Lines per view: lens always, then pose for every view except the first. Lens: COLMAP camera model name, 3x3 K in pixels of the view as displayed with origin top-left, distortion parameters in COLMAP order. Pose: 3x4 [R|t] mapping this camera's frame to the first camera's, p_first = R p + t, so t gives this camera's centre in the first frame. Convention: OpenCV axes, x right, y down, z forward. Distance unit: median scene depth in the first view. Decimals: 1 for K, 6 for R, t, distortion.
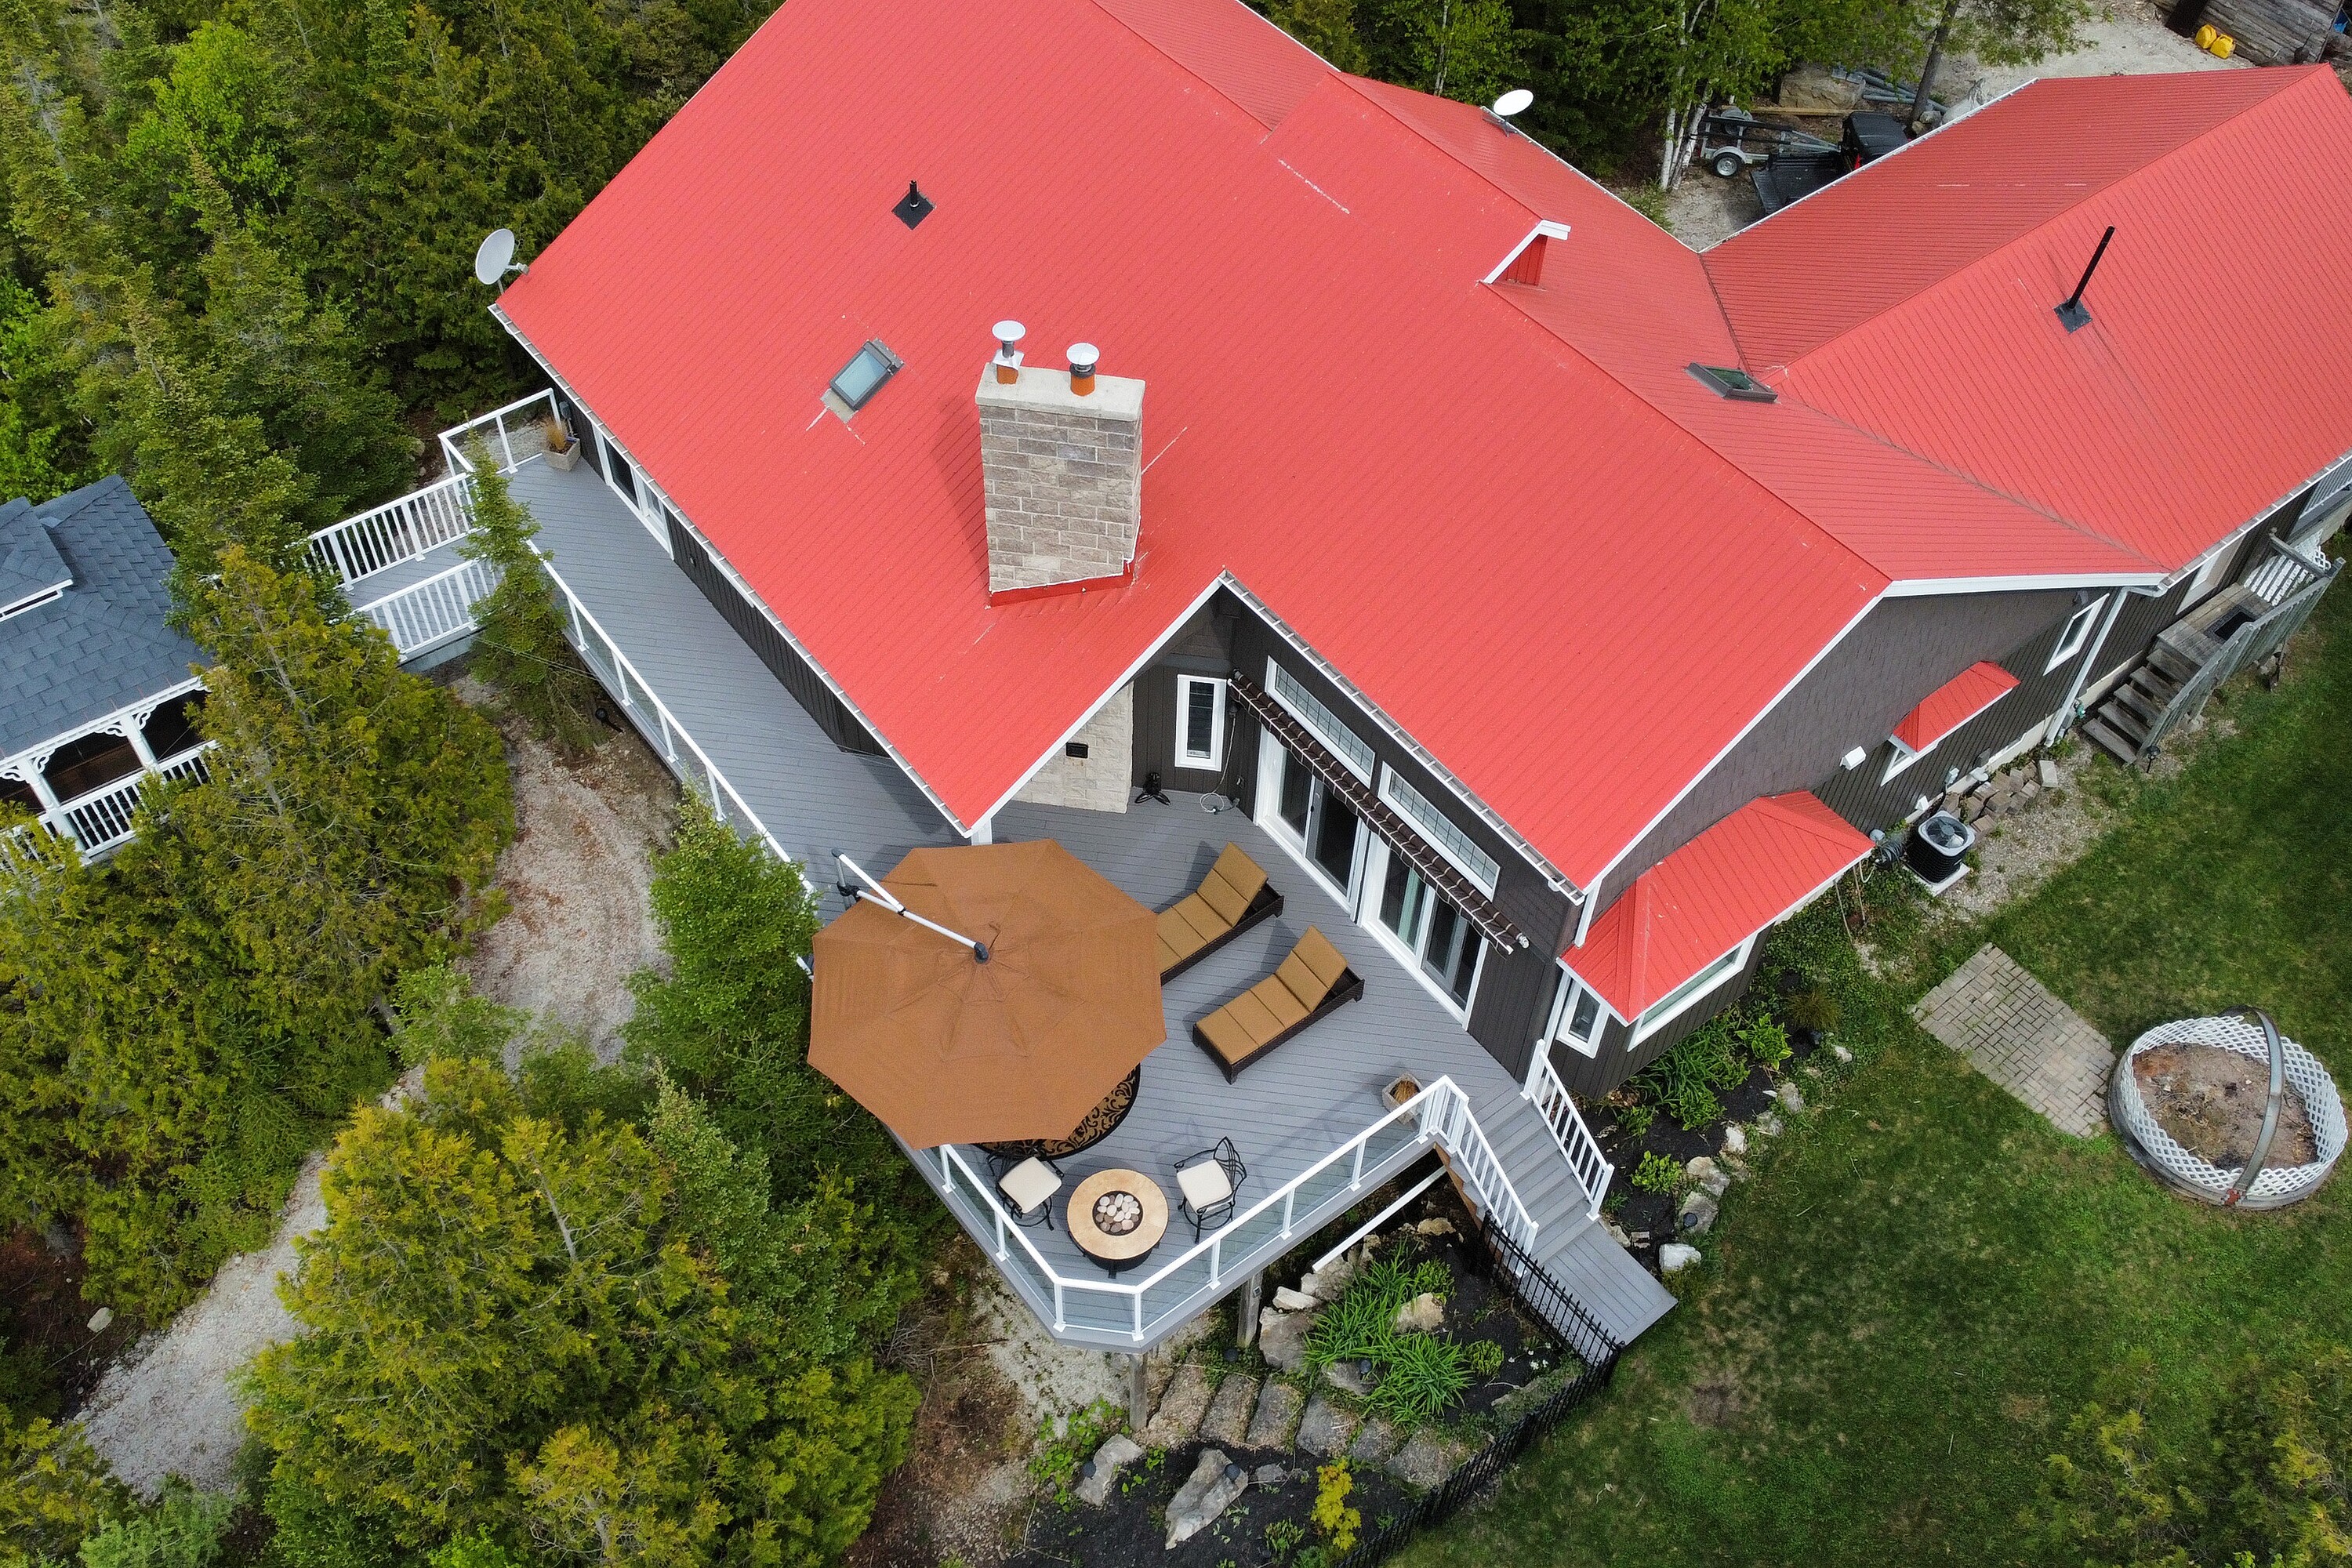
lens RADIAL K [[2081.0, 0, 1171.6], [0, 2081.0, 787.4], [0, 0, 1]] dist [0.023375, 0.001339]
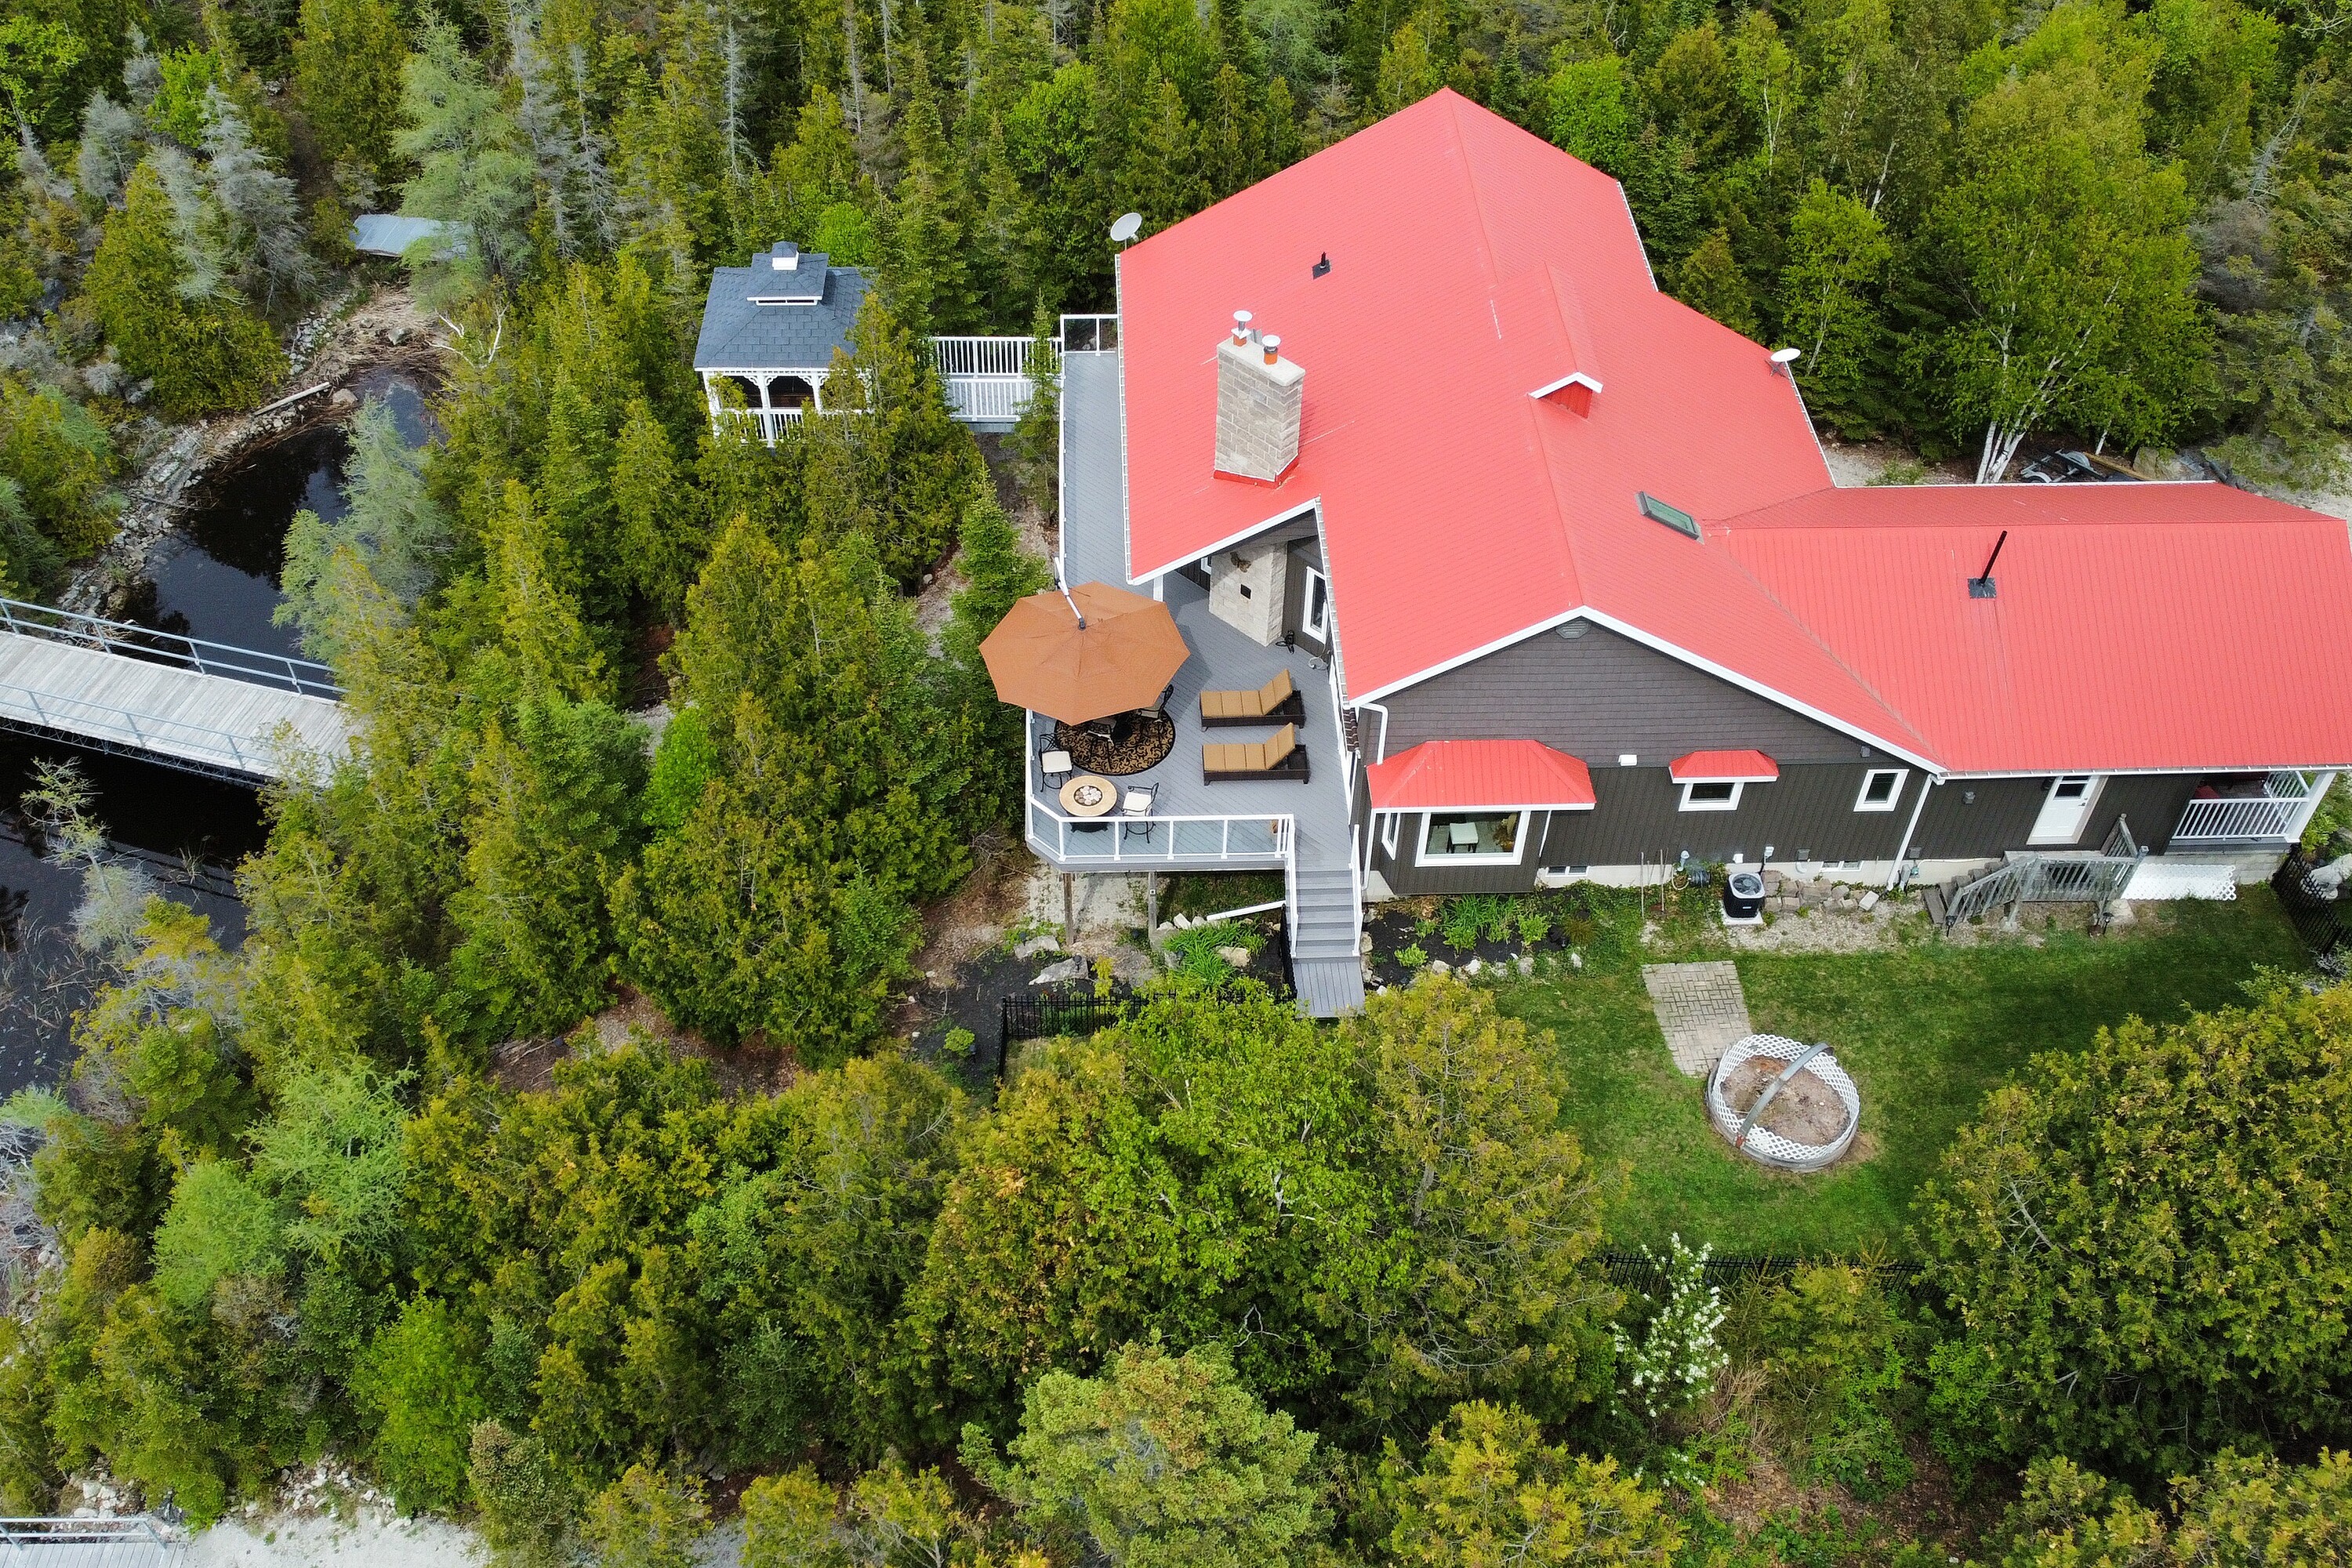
lens RADIAL K [[2081.0, 0, 1176.4], [0, 2081.0, 785.5], [0, 0, 1]] dist [0.023375, 0.001339]
pose [[0.815299, 0.408895, -0.409990, 0.642362], [-0.441762, 0.896987, 0.016111, 0.116342], [0.374343, 0.167983, 0.911948, -0.488942]]
